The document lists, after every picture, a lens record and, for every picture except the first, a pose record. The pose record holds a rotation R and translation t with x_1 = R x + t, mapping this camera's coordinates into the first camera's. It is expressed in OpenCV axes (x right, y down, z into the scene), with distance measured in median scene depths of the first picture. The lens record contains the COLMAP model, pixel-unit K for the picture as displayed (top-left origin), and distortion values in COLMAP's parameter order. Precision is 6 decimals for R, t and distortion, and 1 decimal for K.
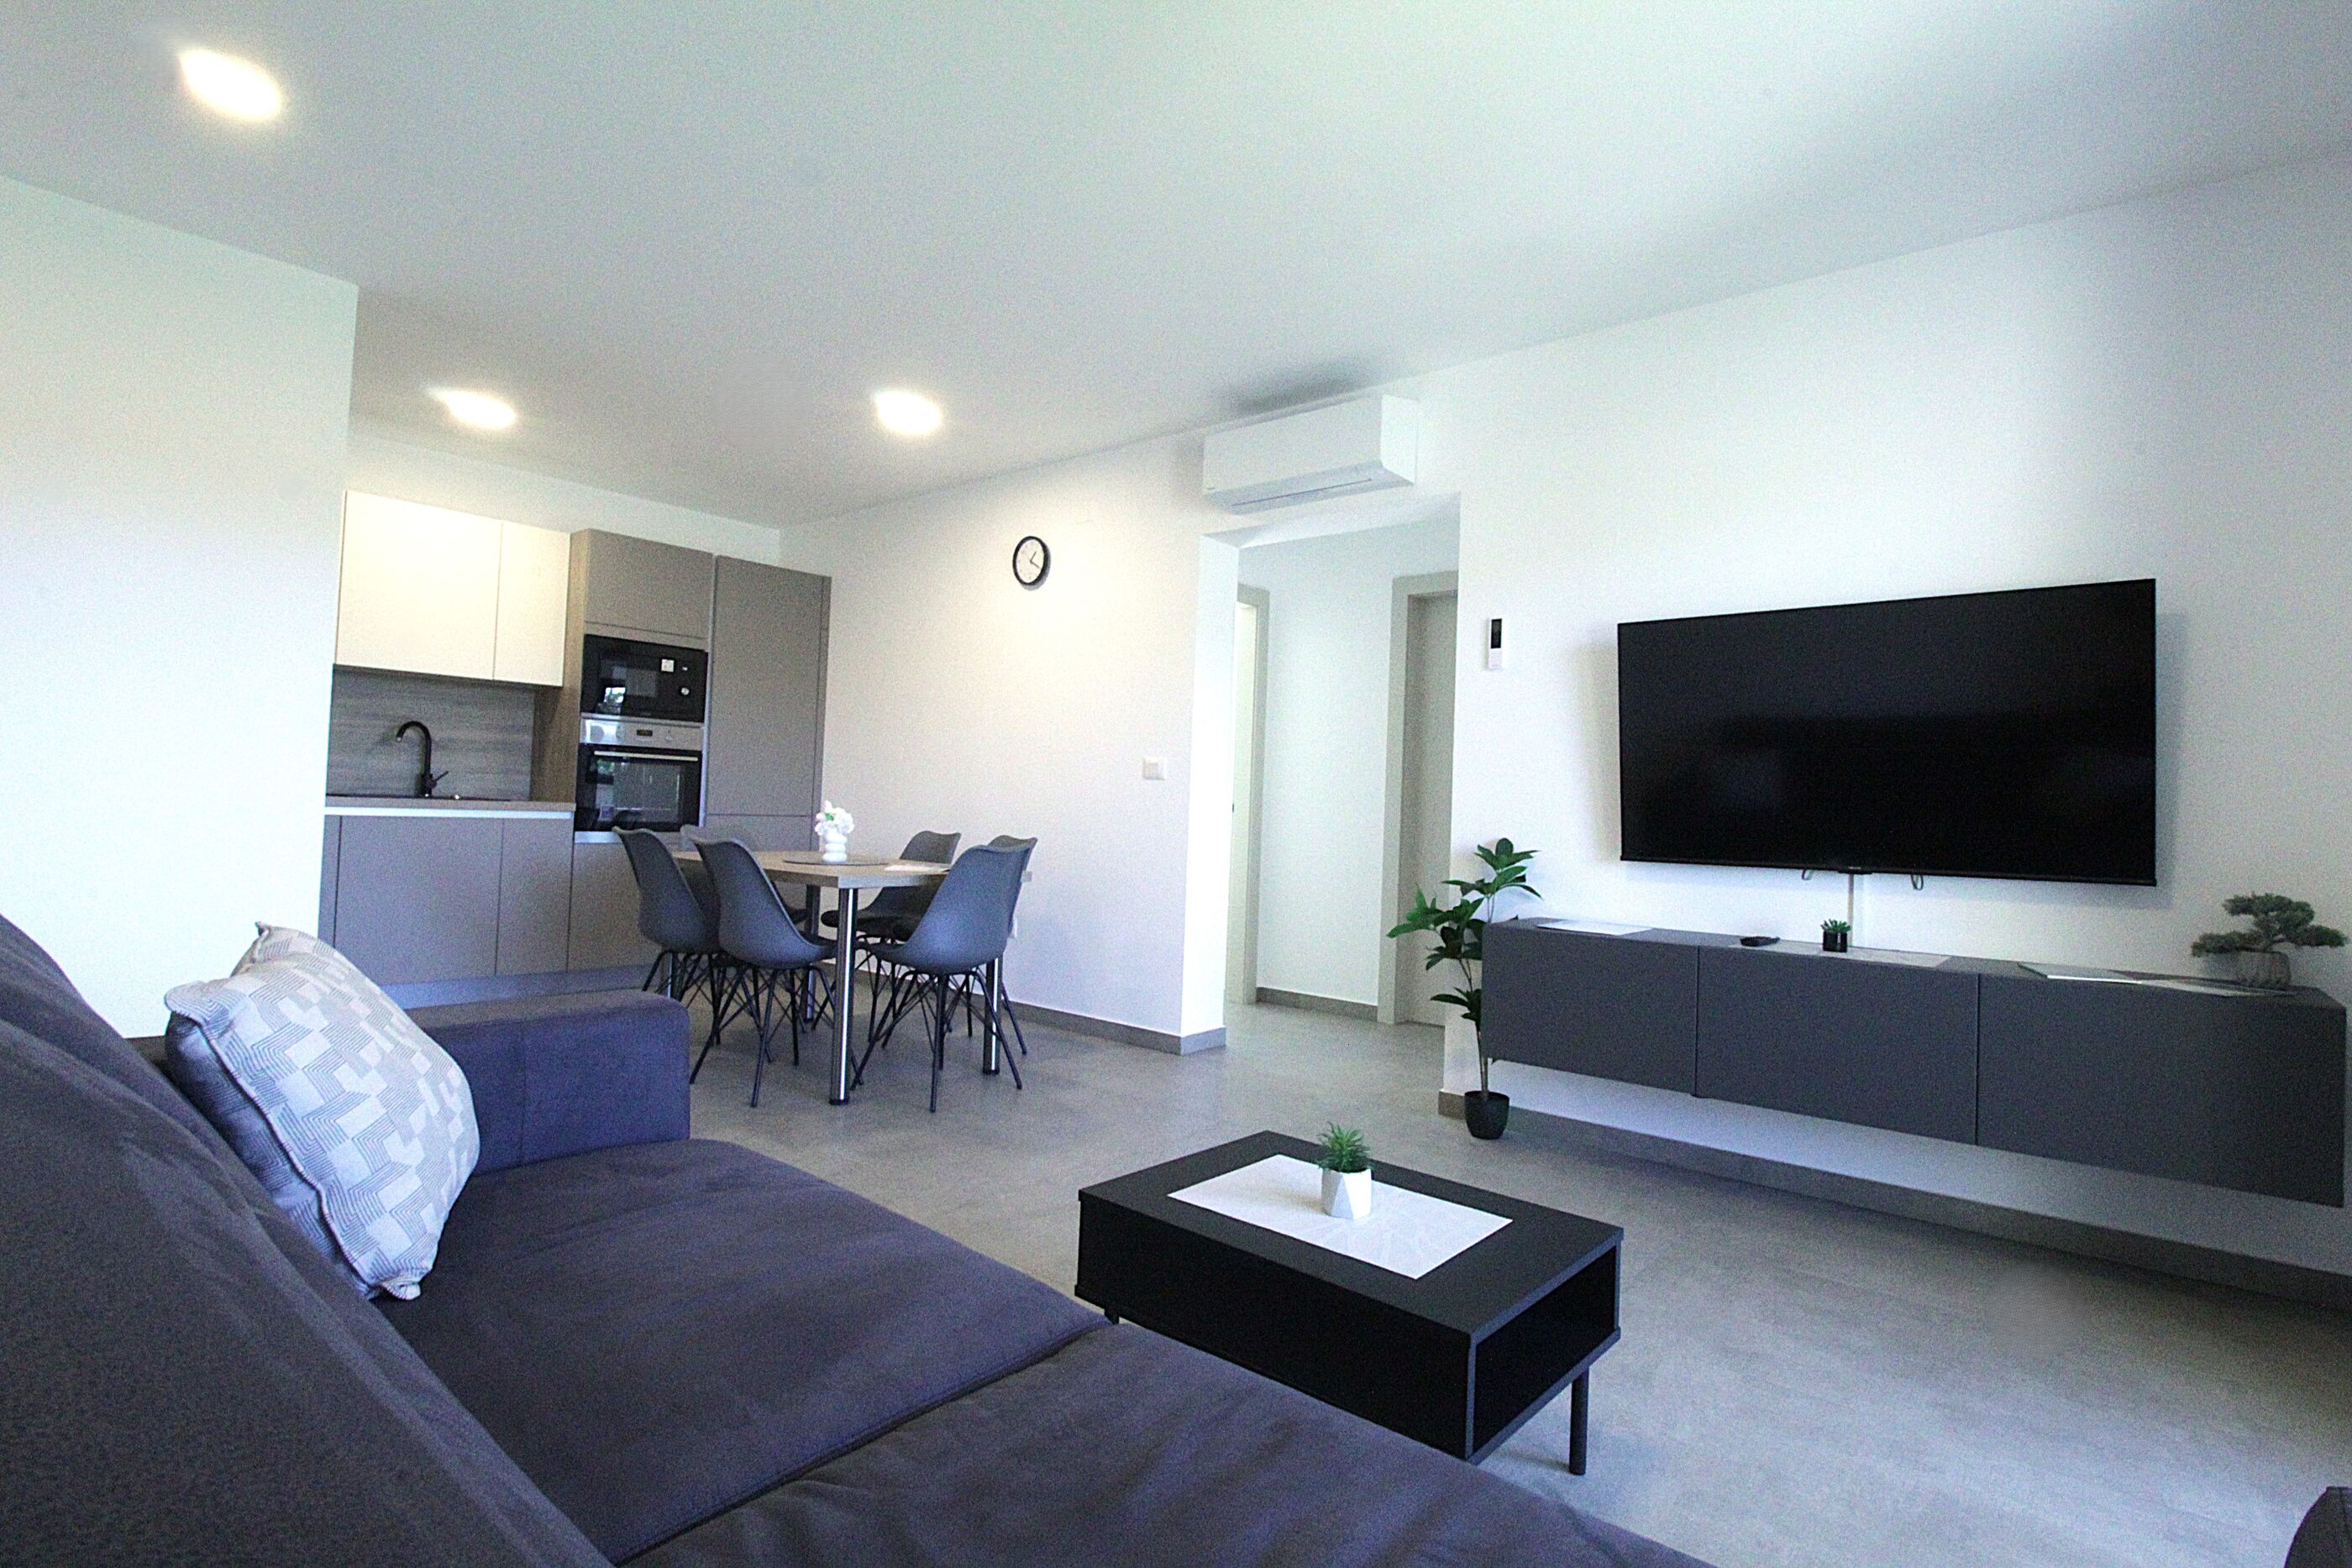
lens RADIAL K [[1144.3, 0, 1182.1], [0, 1144.3, 773.5], [0, 0, 1]] dist [-0.011298, 0.000106]
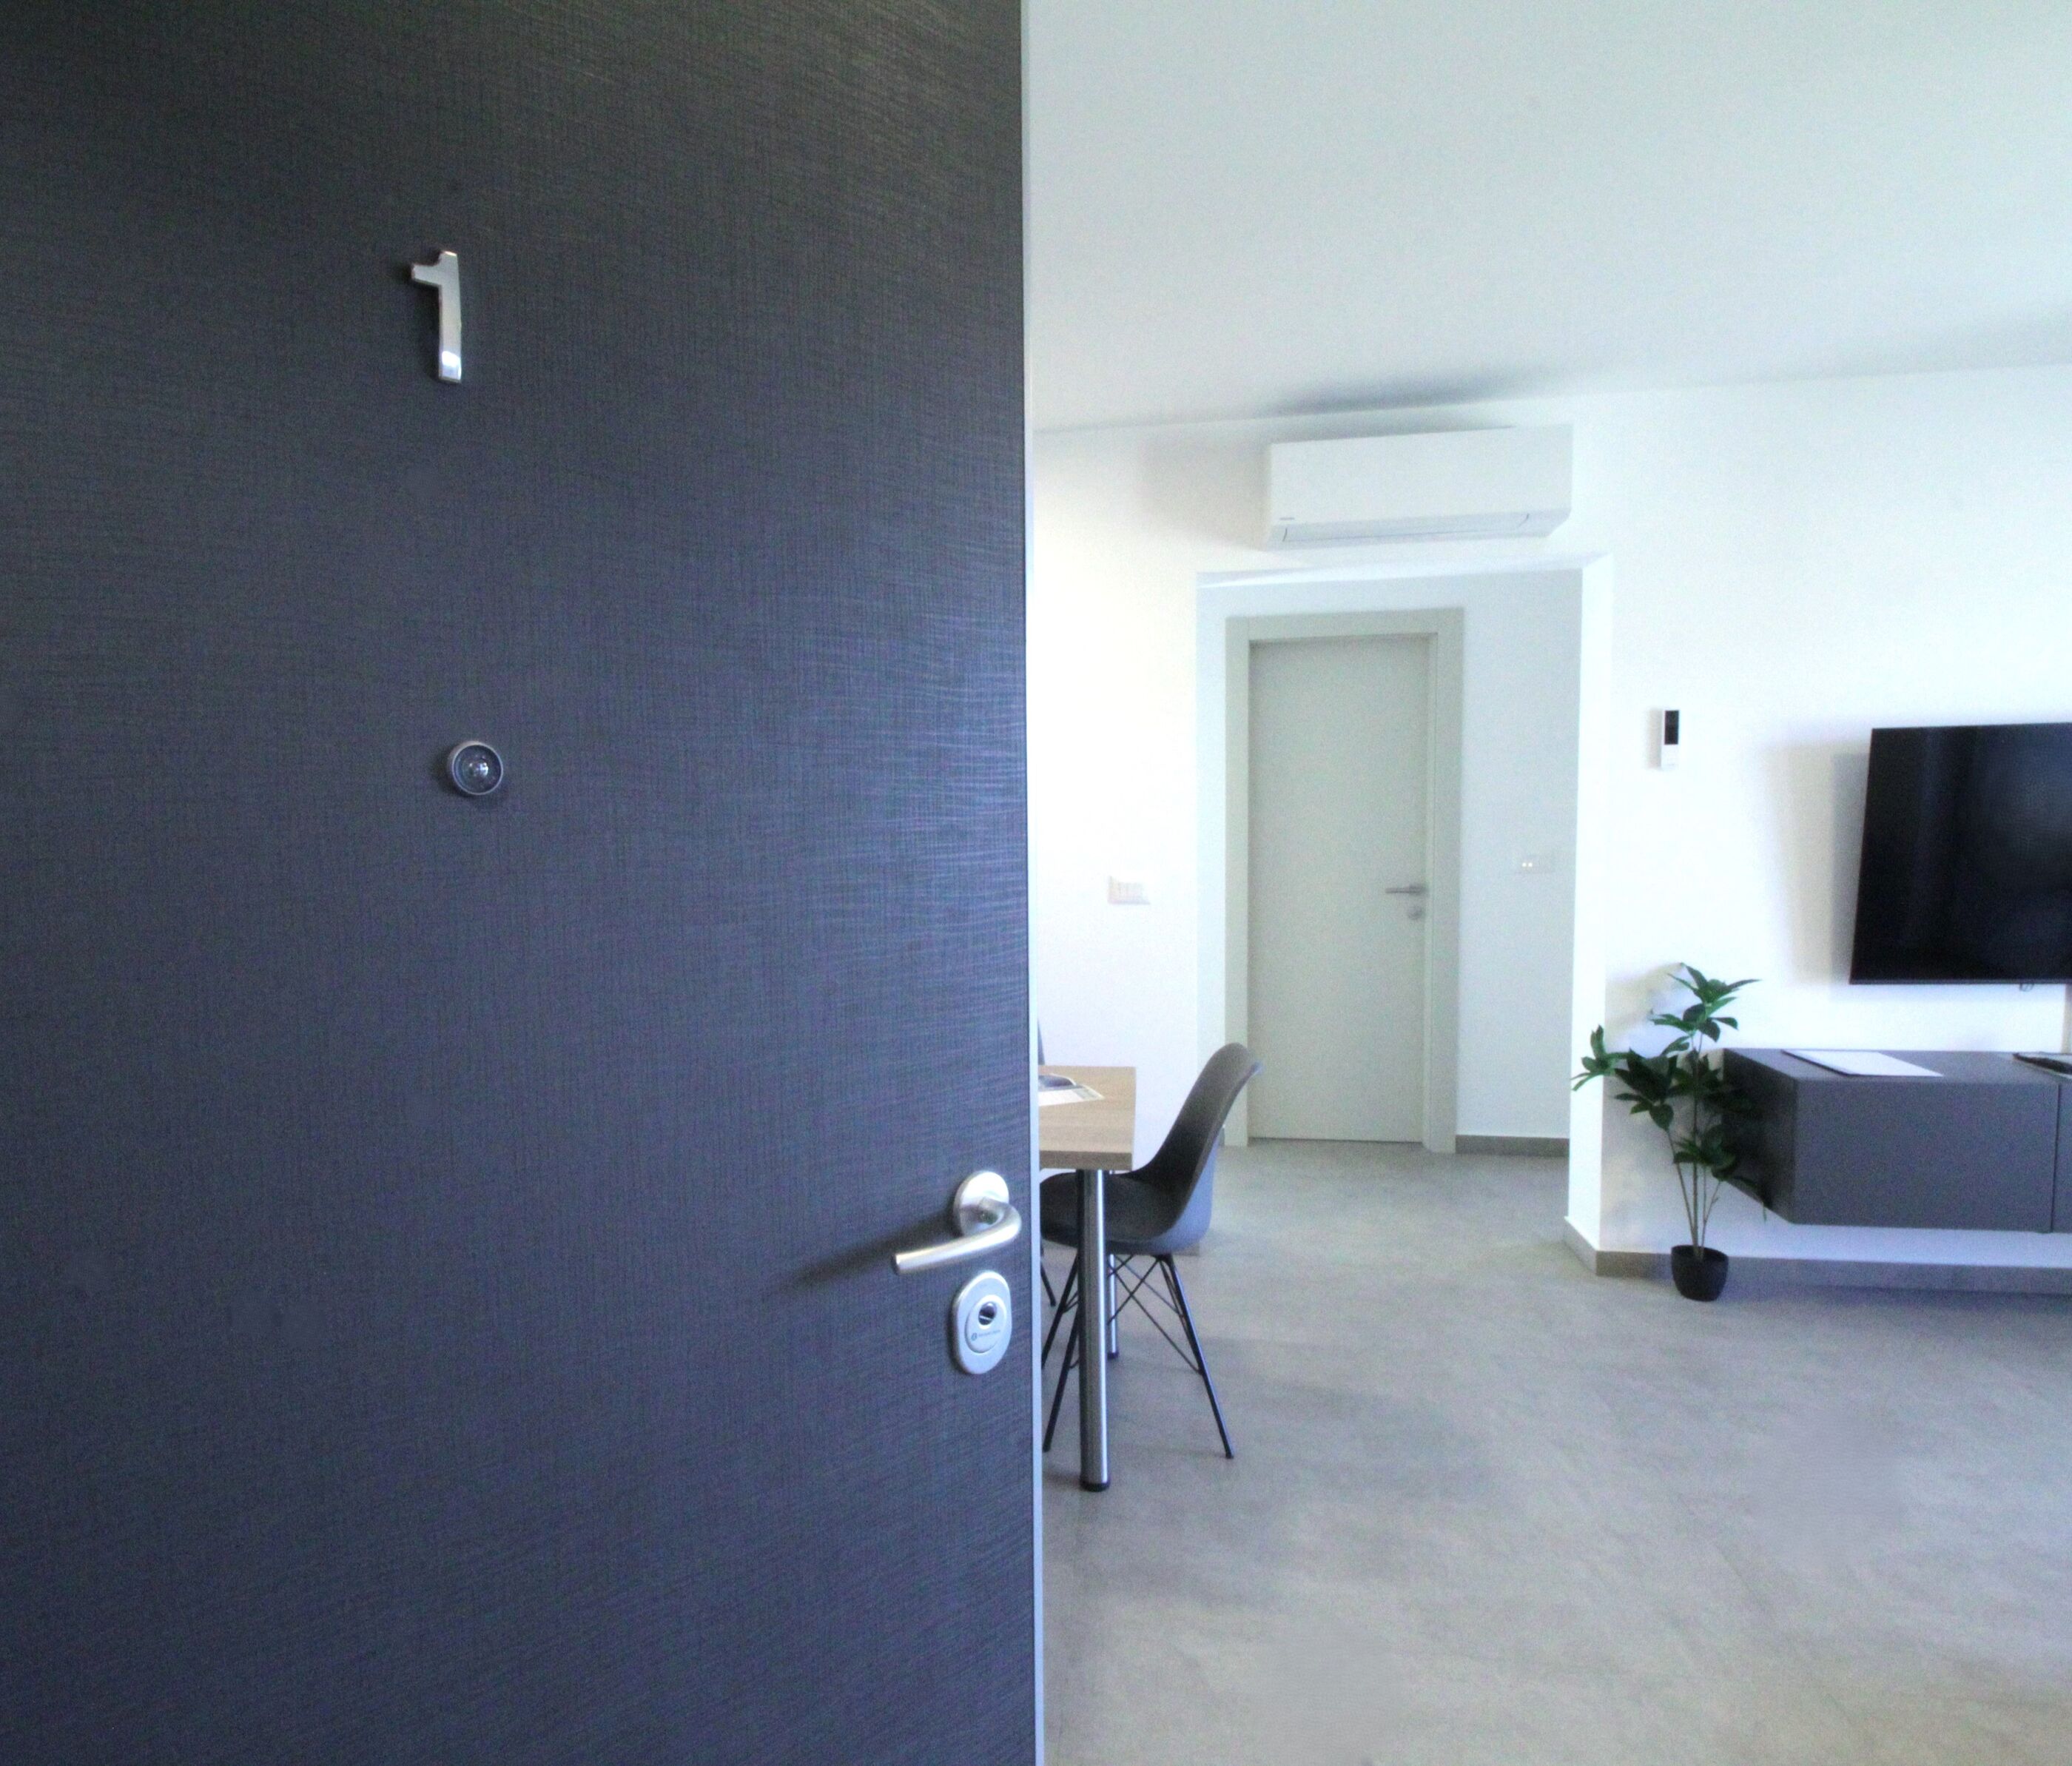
lens RADIAL K [[1306.7, 0, 1034.3], [0, 1306.7, 893.9], [0, 0, 1]] dist [0.002040, 0.000552]
pose [[0.853200, -0.081450, 0.515184, -0.666783], [0.031806, 0.994018, 0.104478, -0.118257], [-0.520613, -0.072755, 0.850688, 0.407379]]
